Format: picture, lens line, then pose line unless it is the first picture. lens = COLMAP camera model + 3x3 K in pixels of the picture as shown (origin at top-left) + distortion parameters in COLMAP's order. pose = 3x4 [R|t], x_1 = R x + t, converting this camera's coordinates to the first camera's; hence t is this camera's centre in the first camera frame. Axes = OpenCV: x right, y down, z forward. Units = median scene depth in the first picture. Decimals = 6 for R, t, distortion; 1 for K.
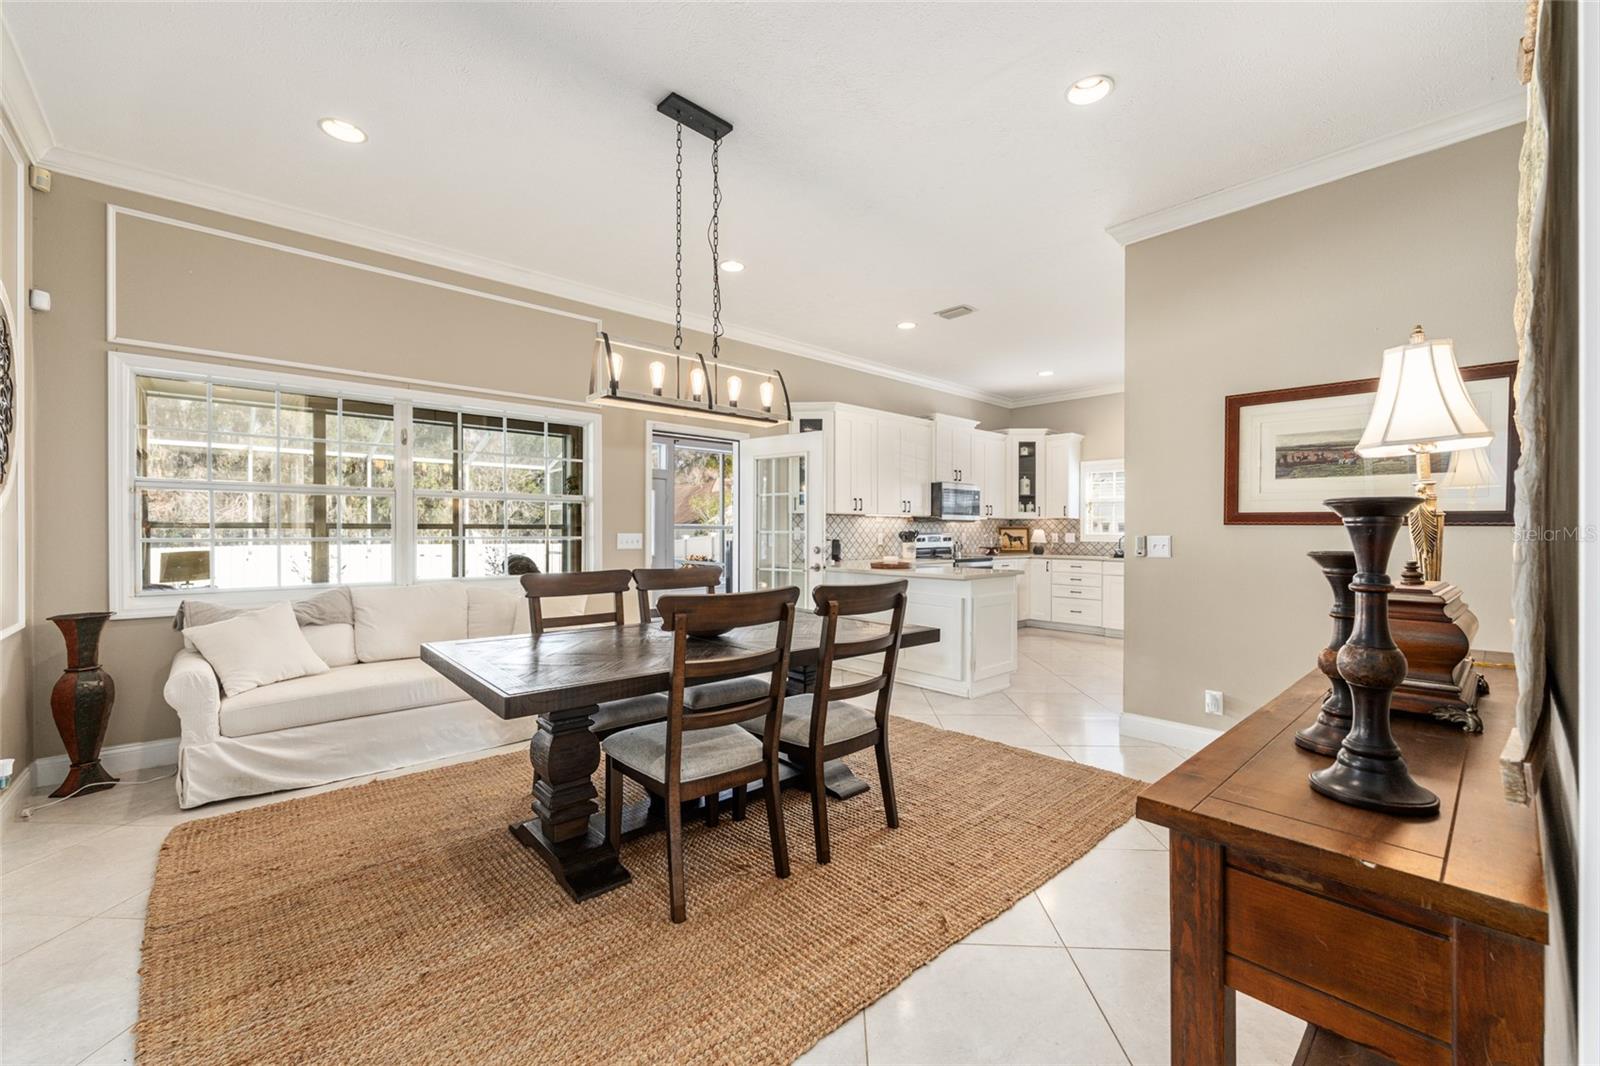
lens RADIAL K [[643.3, 0, 797.9], [0, 643.3, 533.3], [0, 0, 1]] dist [-0.003748, 0.000573]
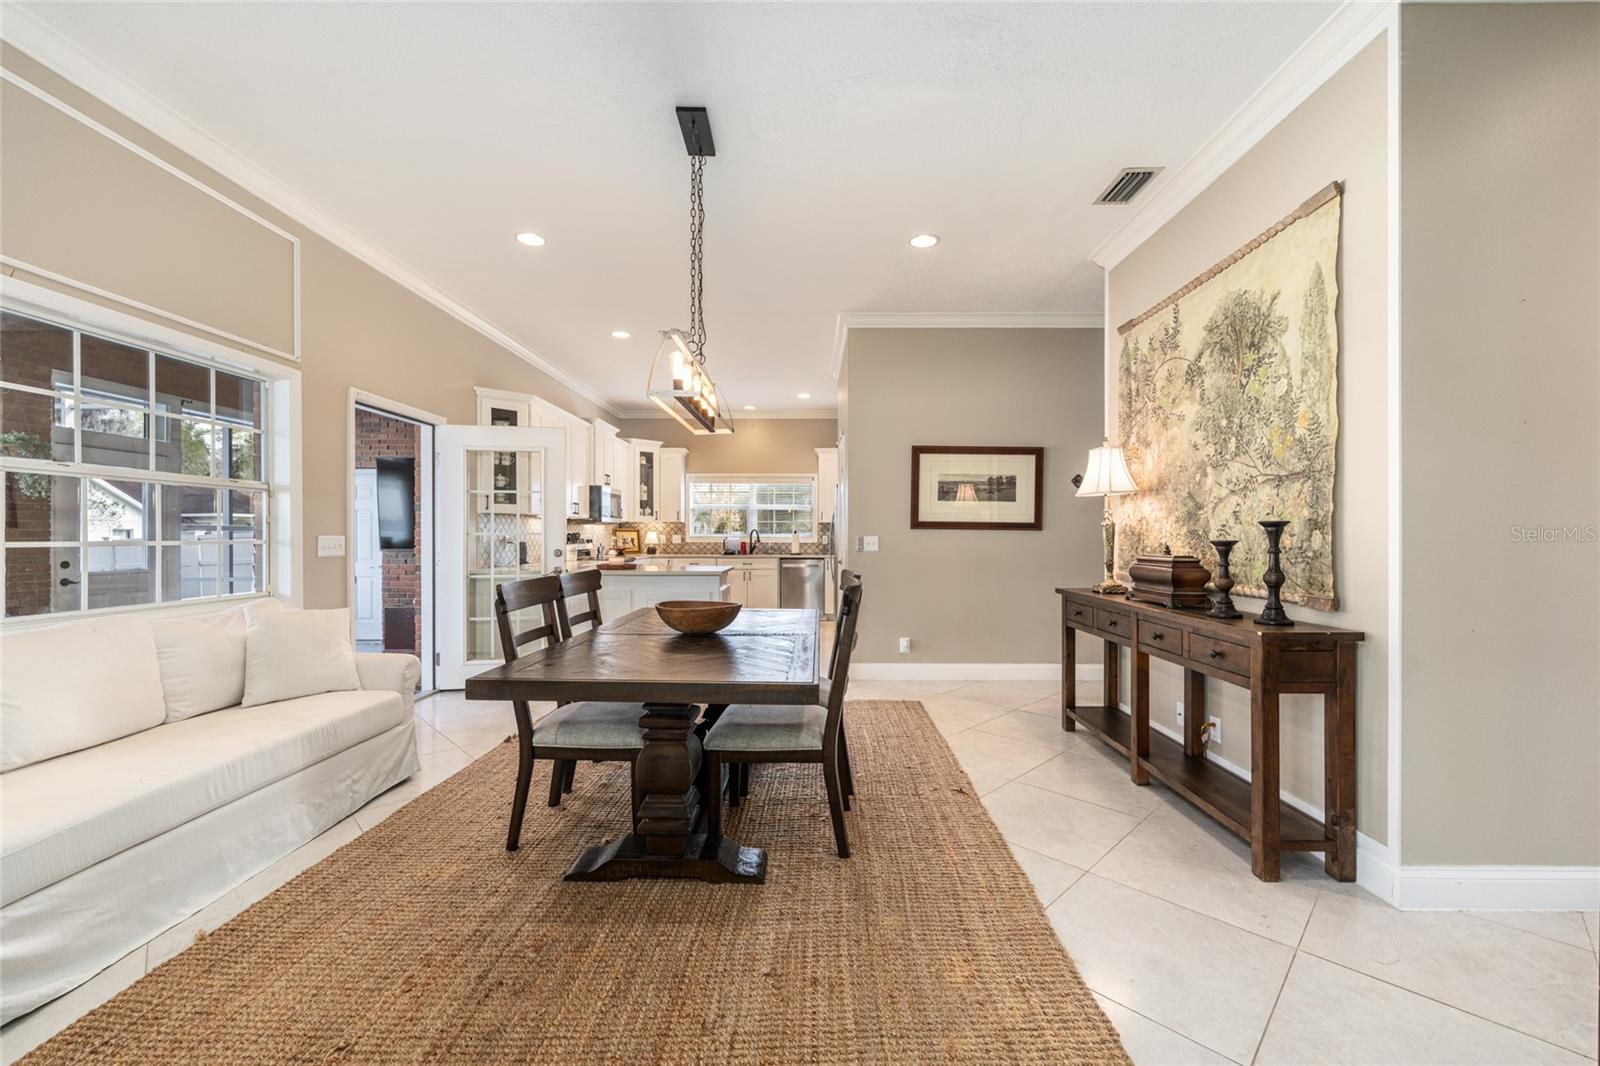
lens RADIAL K [[643.3, 0, 797.4], [0, 643.3, 538.2], [0, 0, 1]] dist [-0.003748, 0.000573]
pose [[0.683658, -0.005371, 0.729783, -0.305695], [0.002842, 0.999985, 0.004698, 0.000553], [-0.729797, -0.001138, 0.683662, 0.067286]]
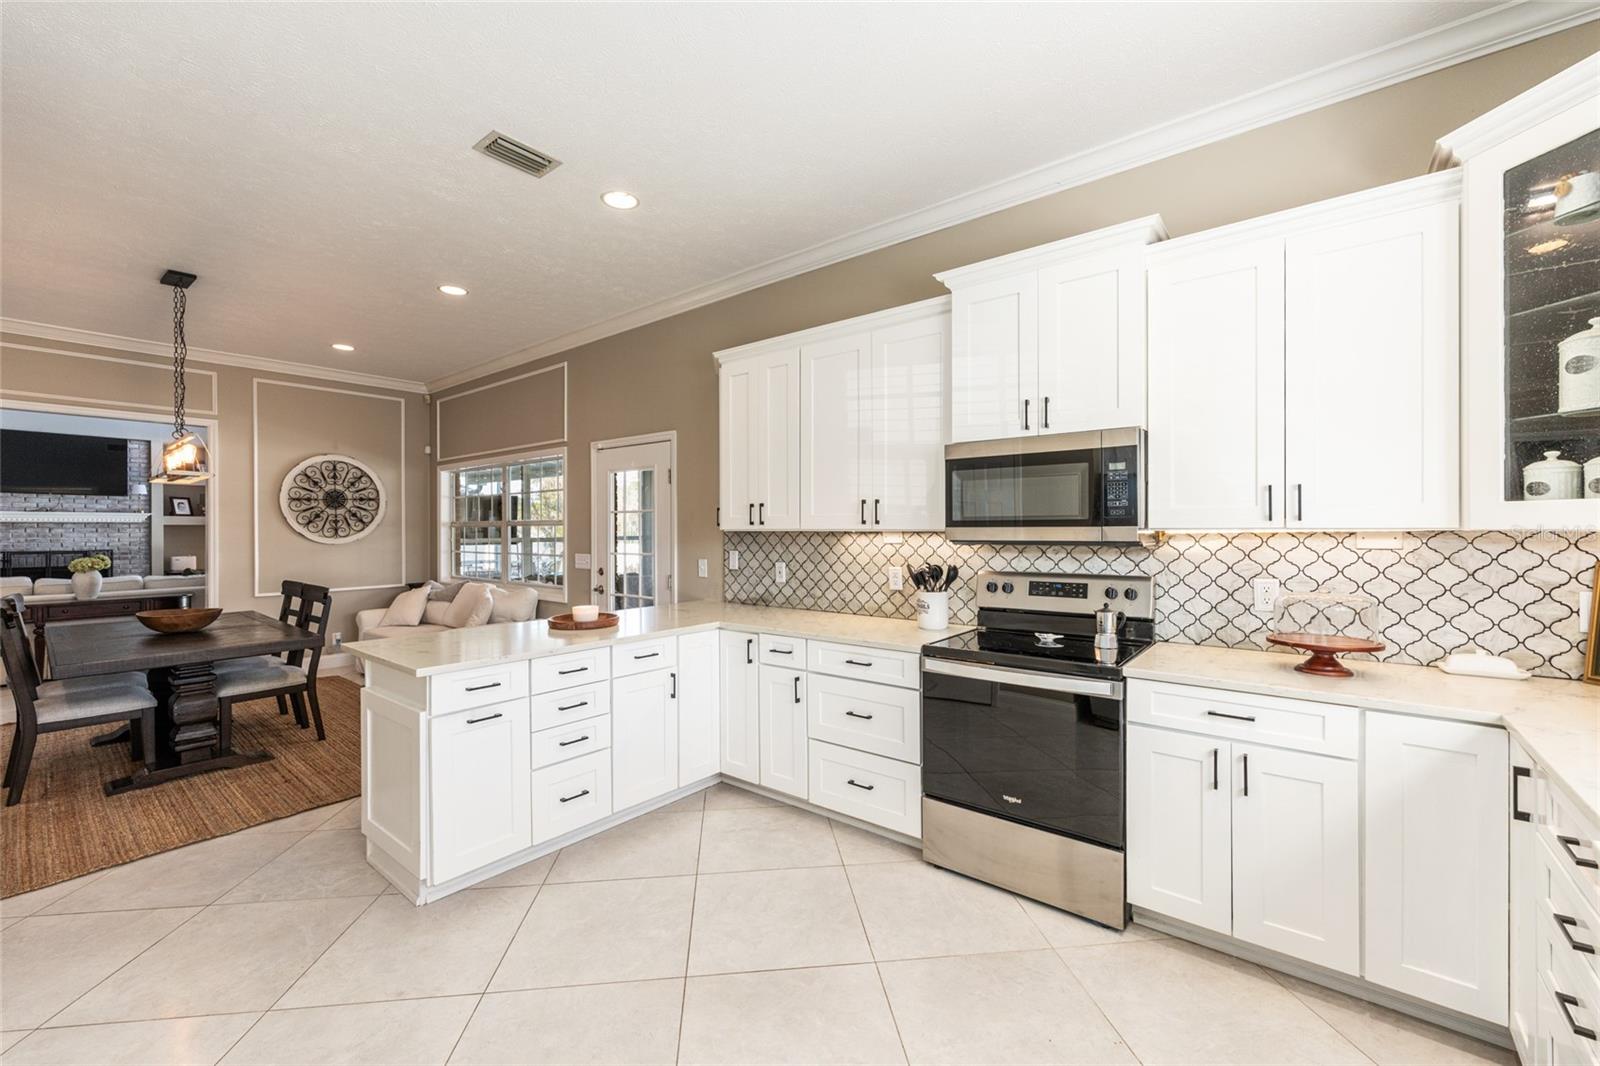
lens RADIAL K [[643.3, 0, 799.6], [0, 643.3, 533.0], [0, 0, 1]] dist [-0.003748, 0.000573]
pose [[0.160398, 0.003707, -0.987046, 0.584595], [0.000596, 0.999992, 0.003852, -0.026603], [0.987052, -0.001207, 0.160394, 0.830697]]
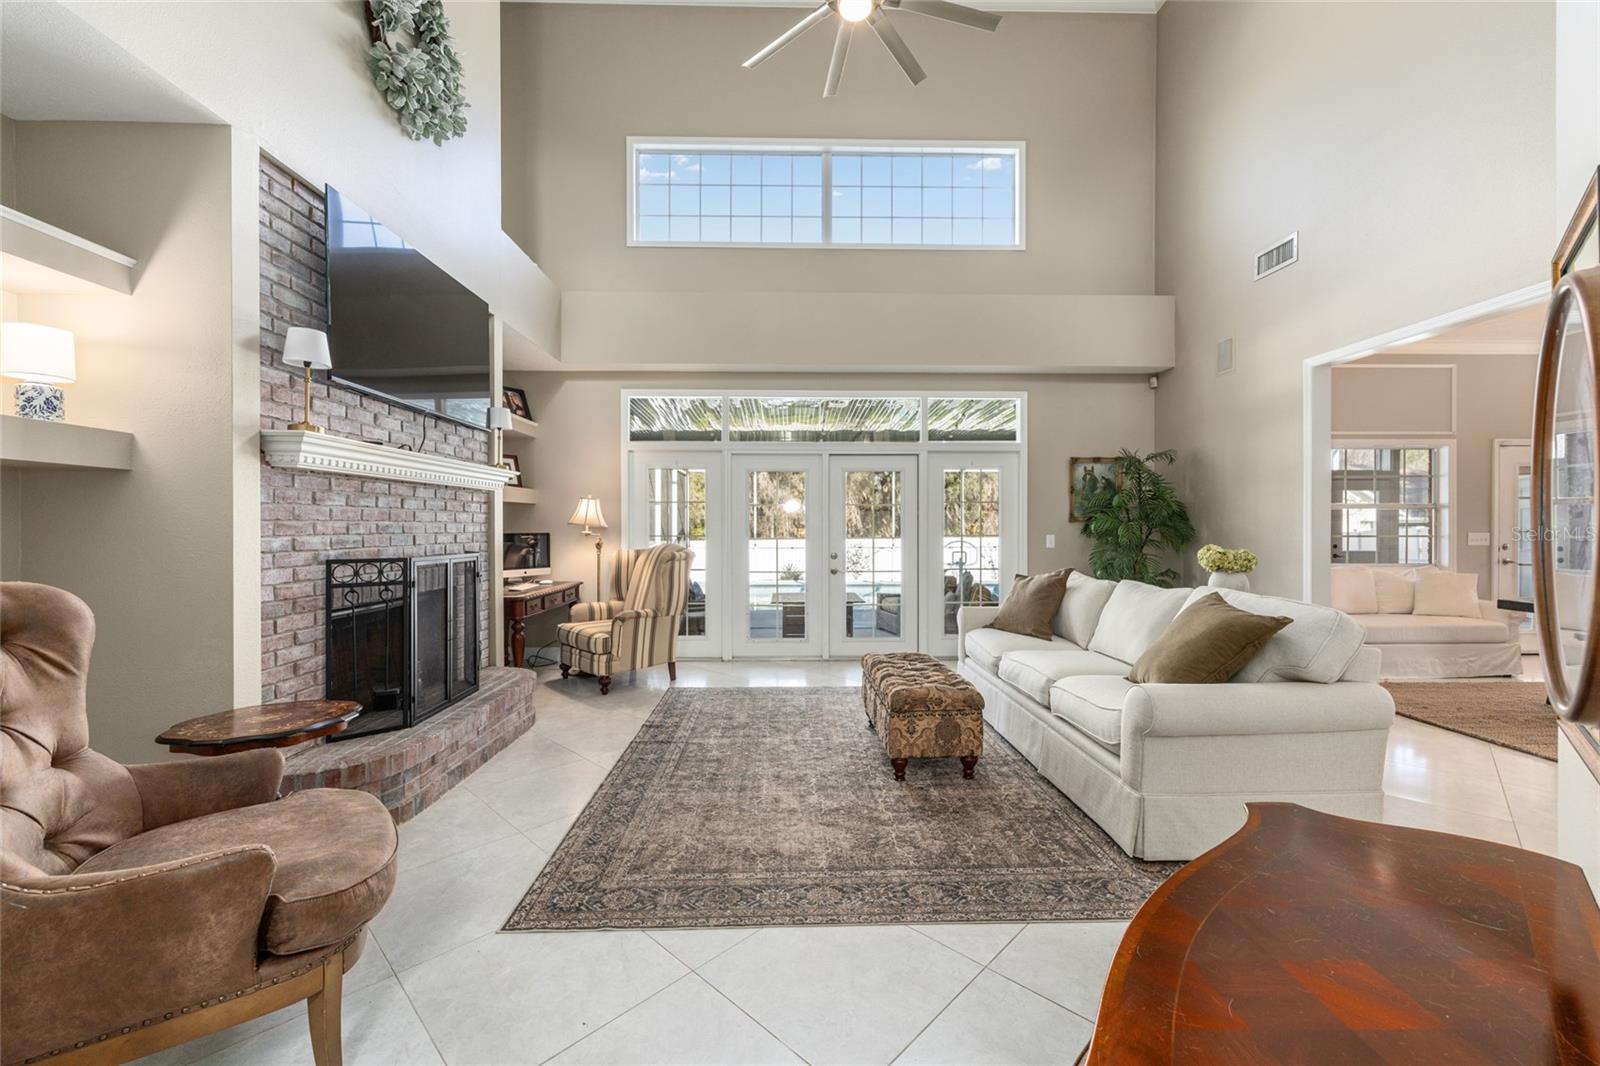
lens RADIAL K [[643.3, 0, 804.9], [0, 643.3, 524.7], [0, 0, 1]] dist [-0.003748, 0.000573]
pose [[0.753351, -0.003294, -0.657610, -0.298834], [0.000548, 0.999990, -0.004381, -0.008382], [0.657618, 0.002940, 0.753345, -0.535255]]
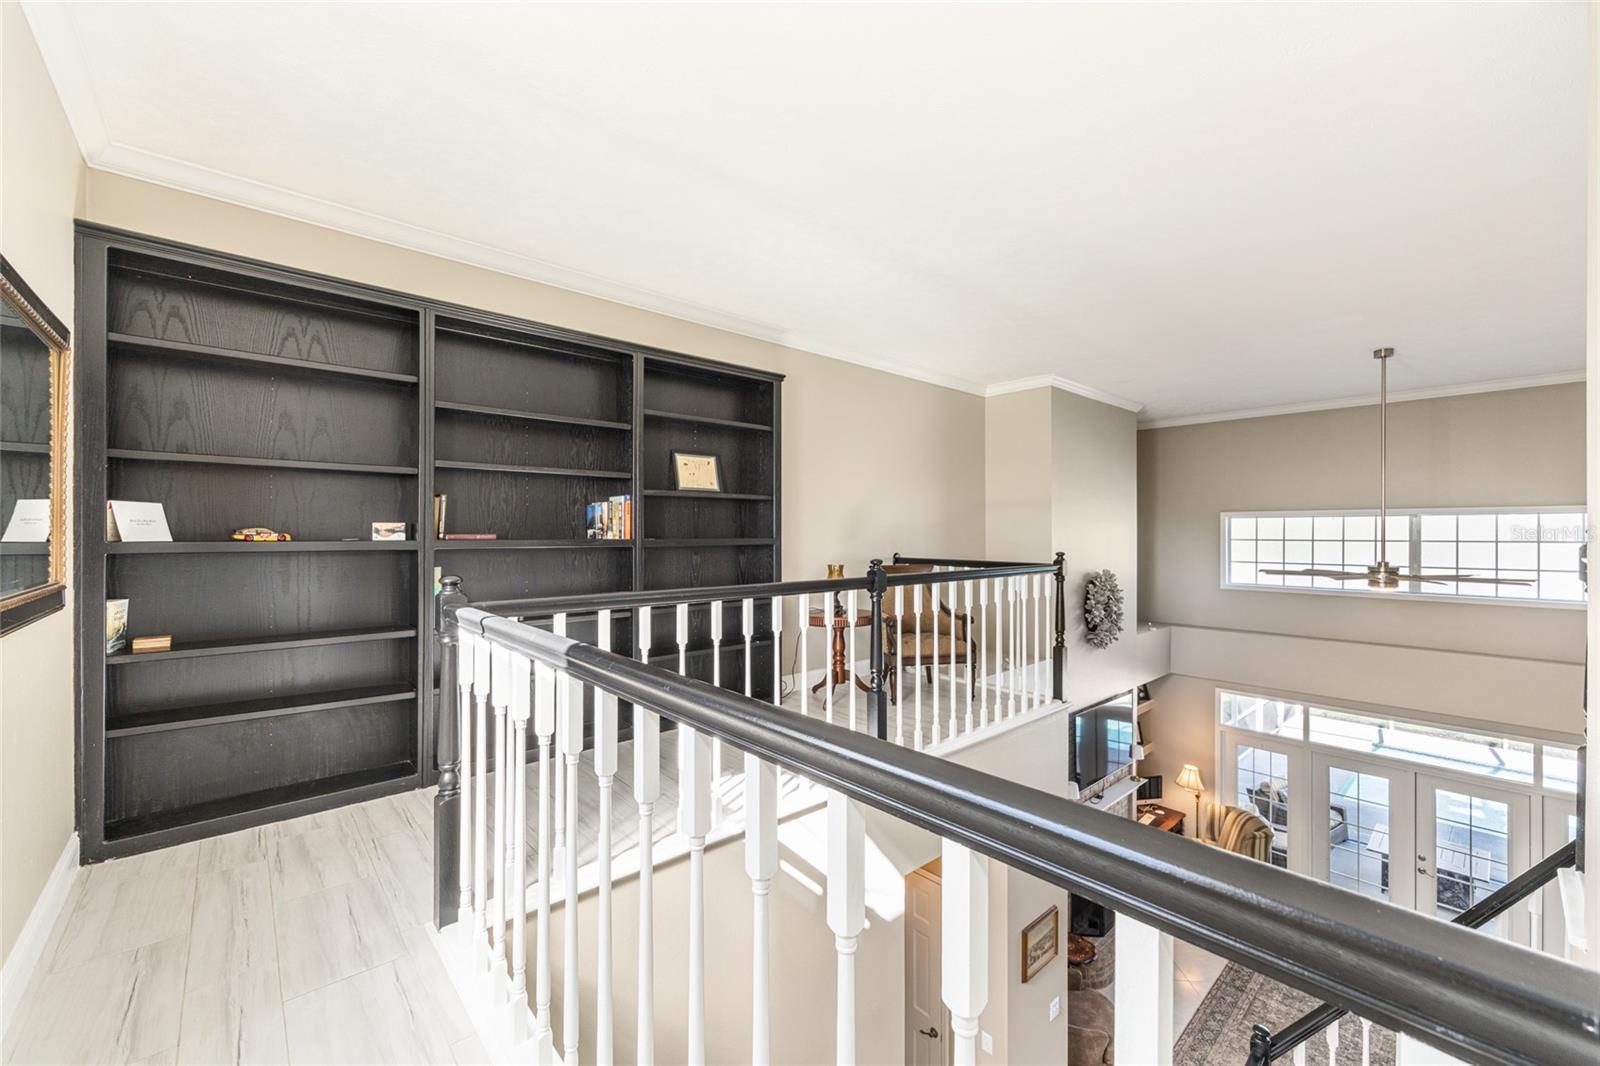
lens RADIAL K [[643.3, 0, 798.7], [0, 643.3, 532.4], [0, 0, 1]] dist [-0.003748, 0.000573]
pose [[-0.012665, -0.000626, -0.999920, 0.178570], [-0.002992, 0.999995, -0.000588, -0.473434], [0.999915, 0.002984, -0.012667, -0.824659]]
